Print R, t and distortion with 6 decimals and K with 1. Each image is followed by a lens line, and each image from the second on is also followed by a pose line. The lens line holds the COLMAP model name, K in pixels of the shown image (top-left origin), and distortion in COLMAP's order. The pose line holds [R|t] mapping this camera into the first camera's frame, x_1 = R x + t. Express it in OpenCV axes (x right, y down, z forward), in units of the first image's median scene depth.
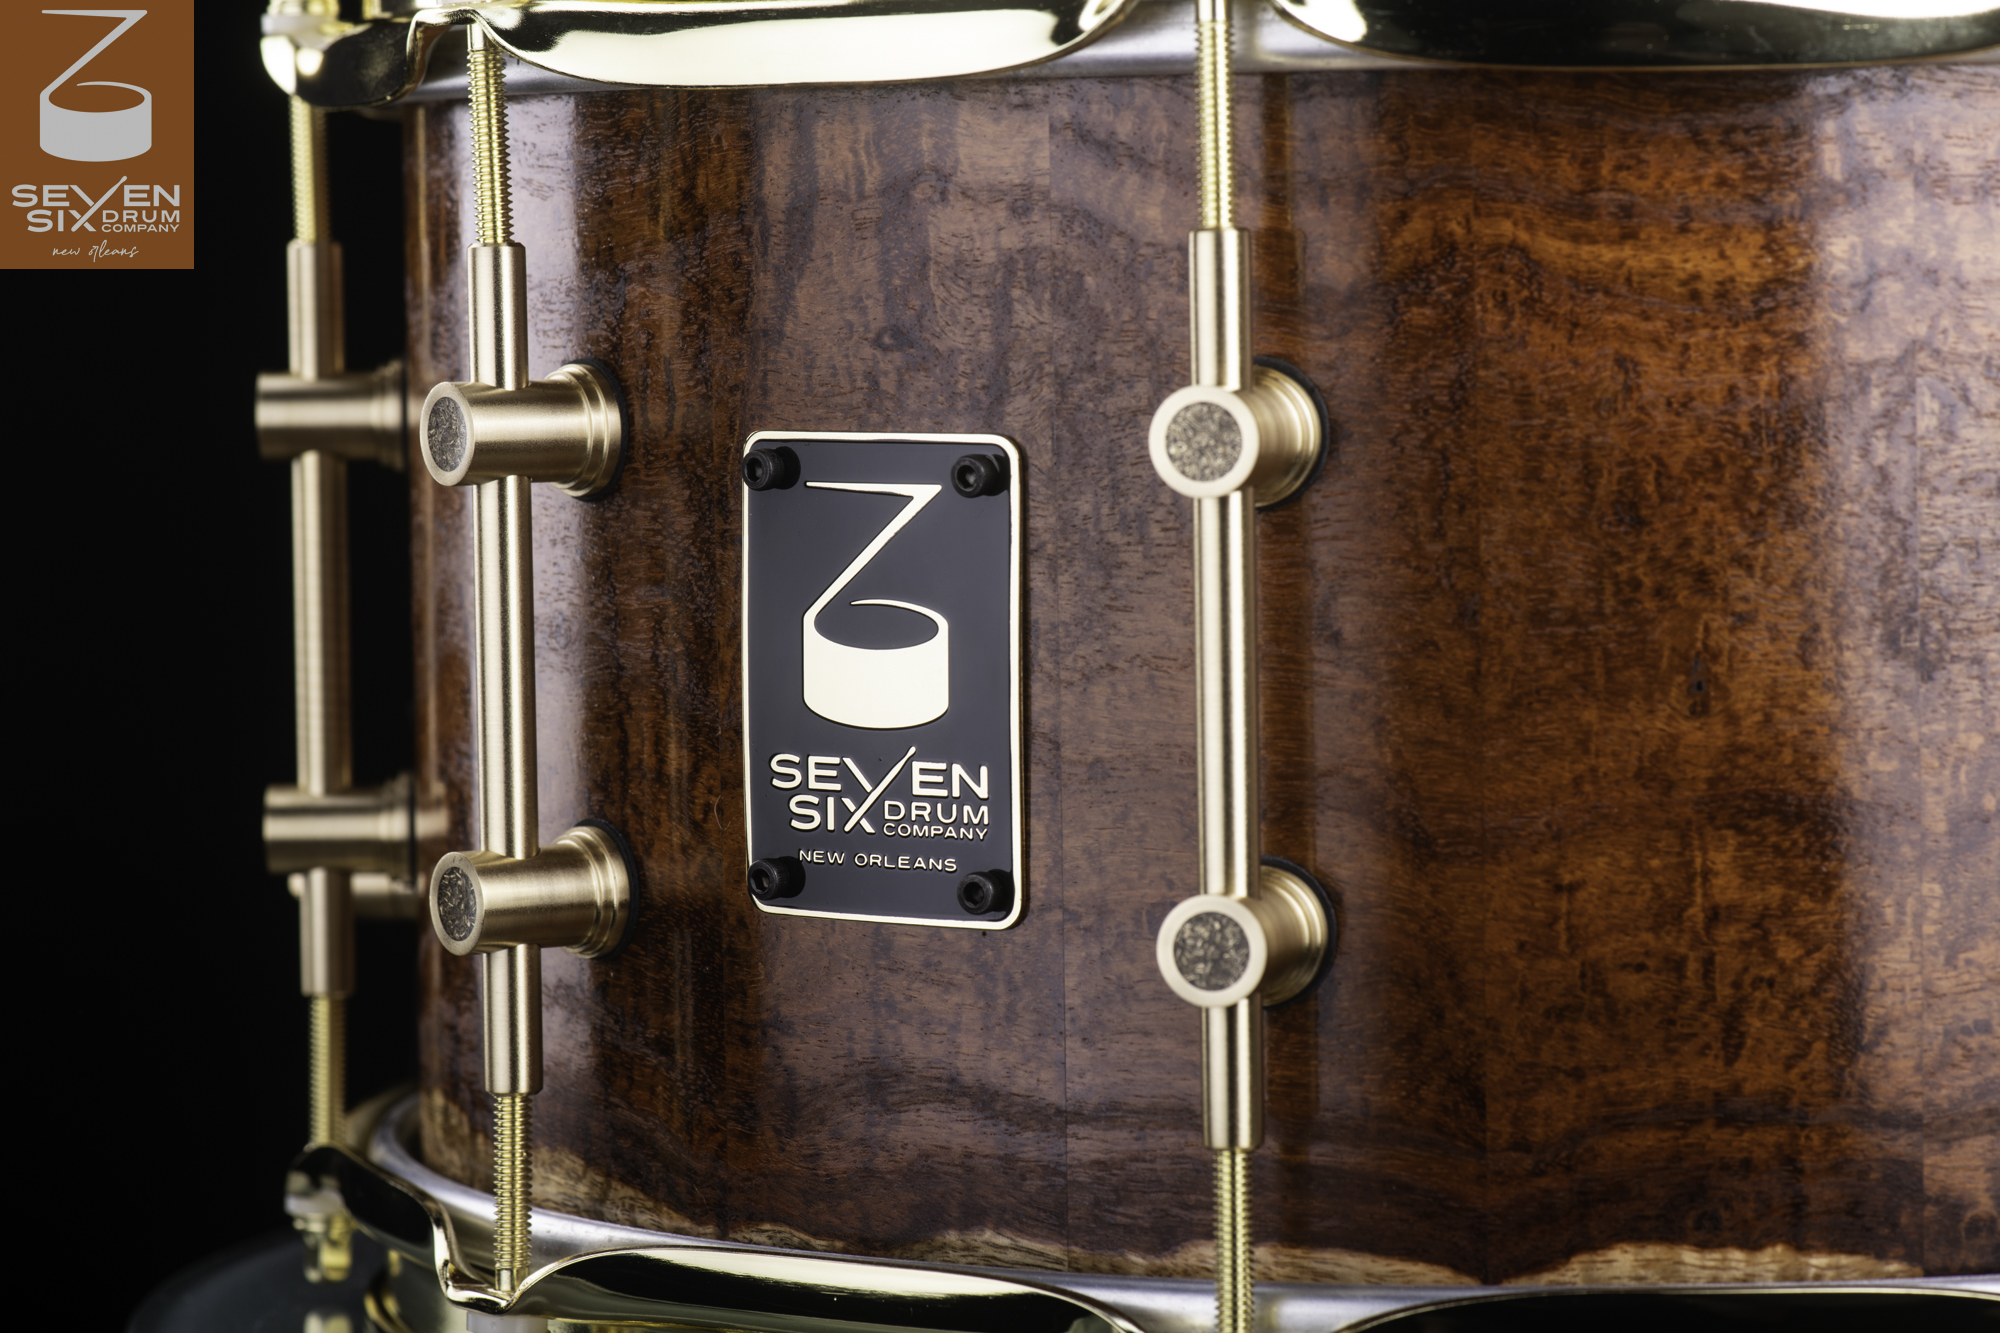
lens RADIAL K [[6611.1, 0, 1000.0], [0, 6611.1, 666.5], [0, 0, 1]] dist [-0.263416, -0.499055]
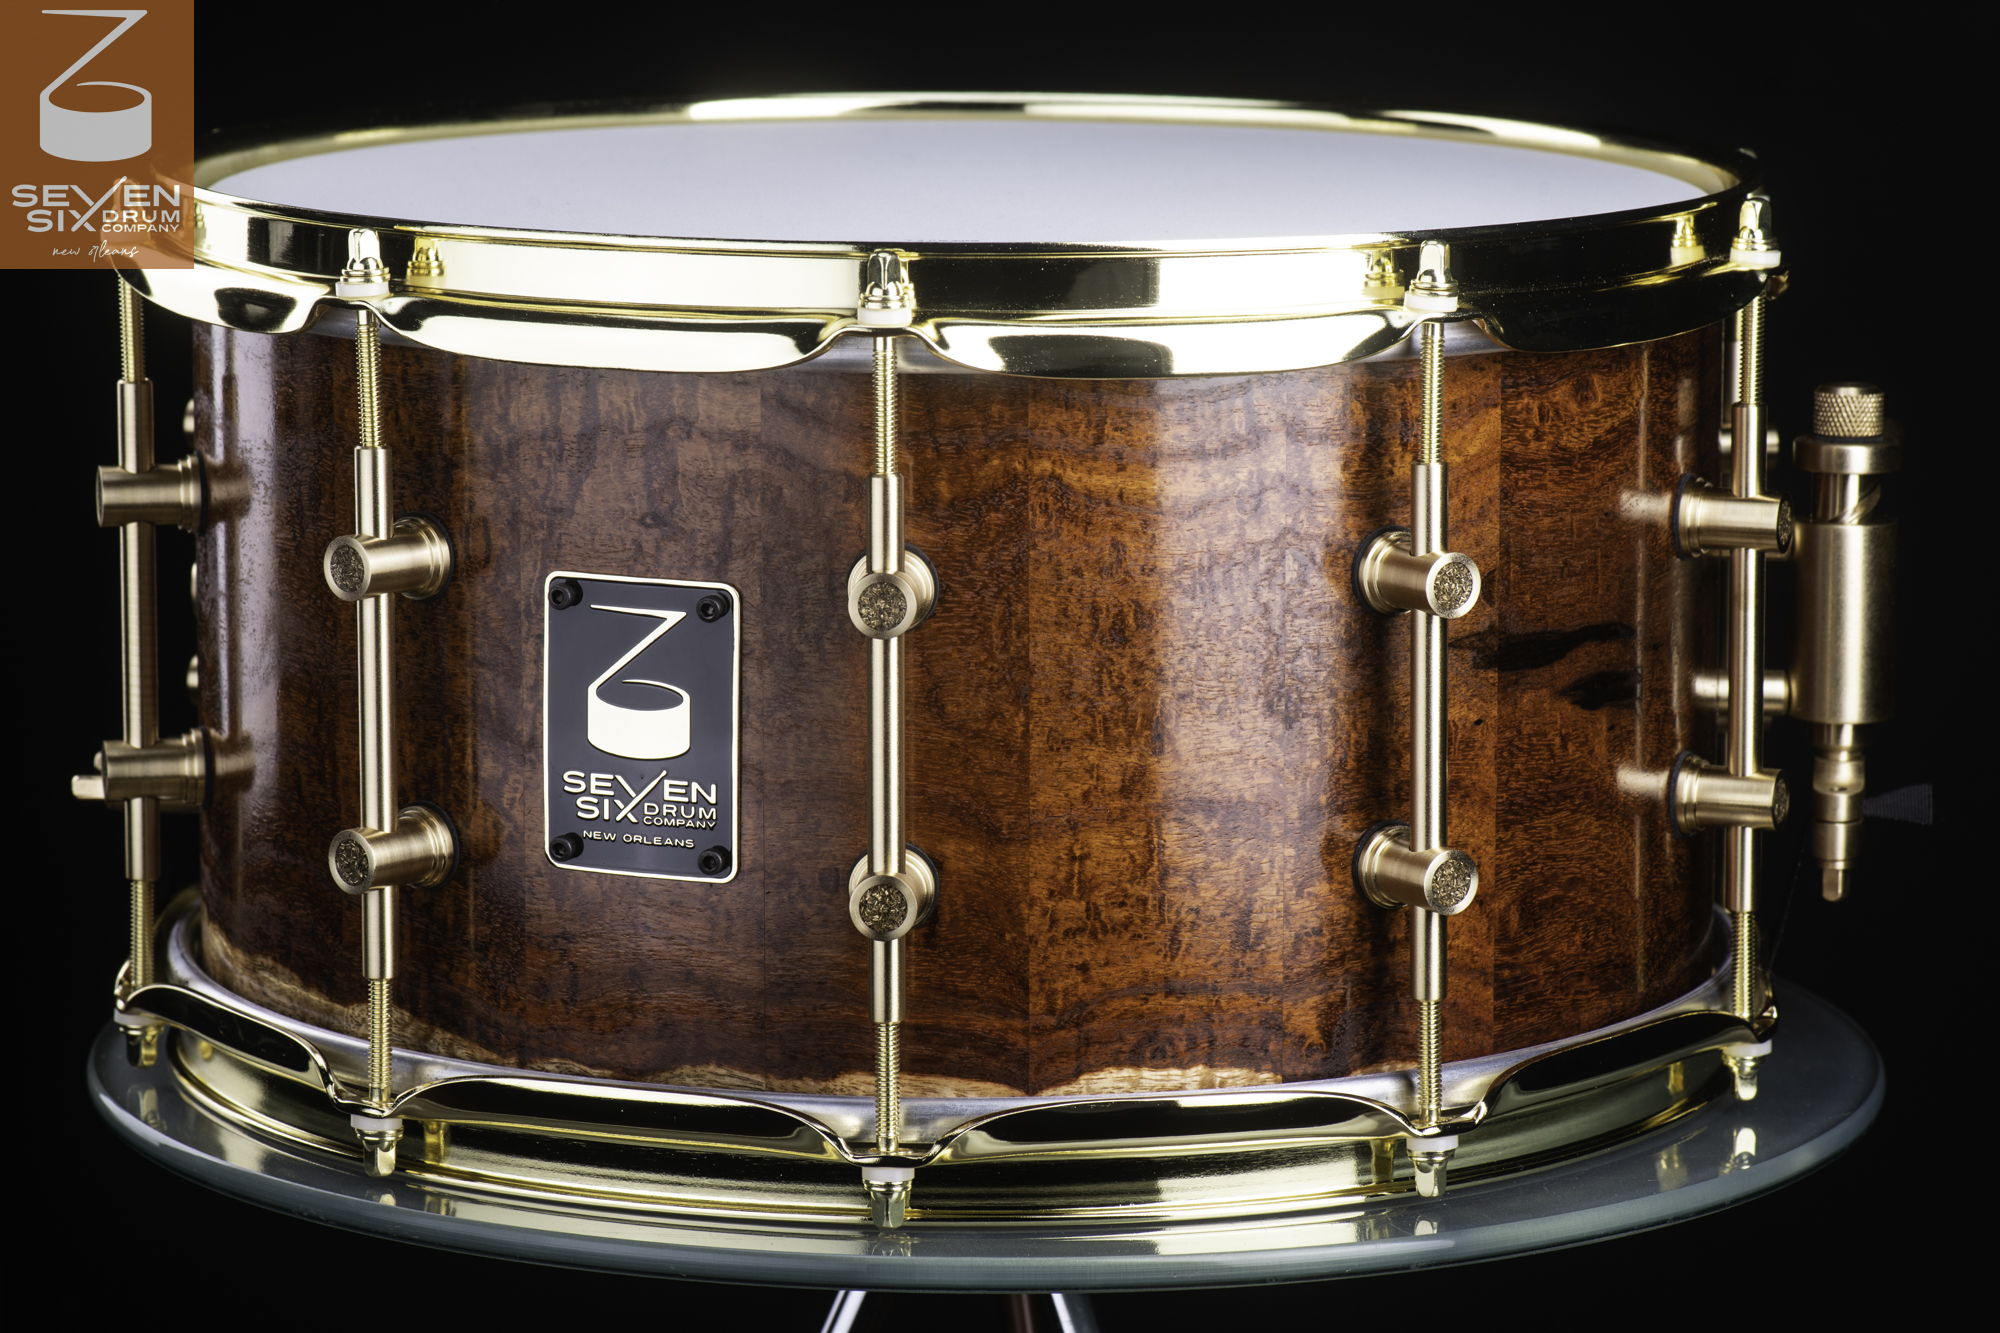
lens RADIAL K [[6611.1, 0, 1000.0], [0, 6611.1, 666.5], [0, 0, 1]] dist [-0.263416, -0.499055]
pose [[0.969283, -0.022947, 0.244875, -0.335700], [-0.001472, 0.995079, 0.099074, -0.177136], [-0.245944, -0.096391, 0.964479, -0.590603]]
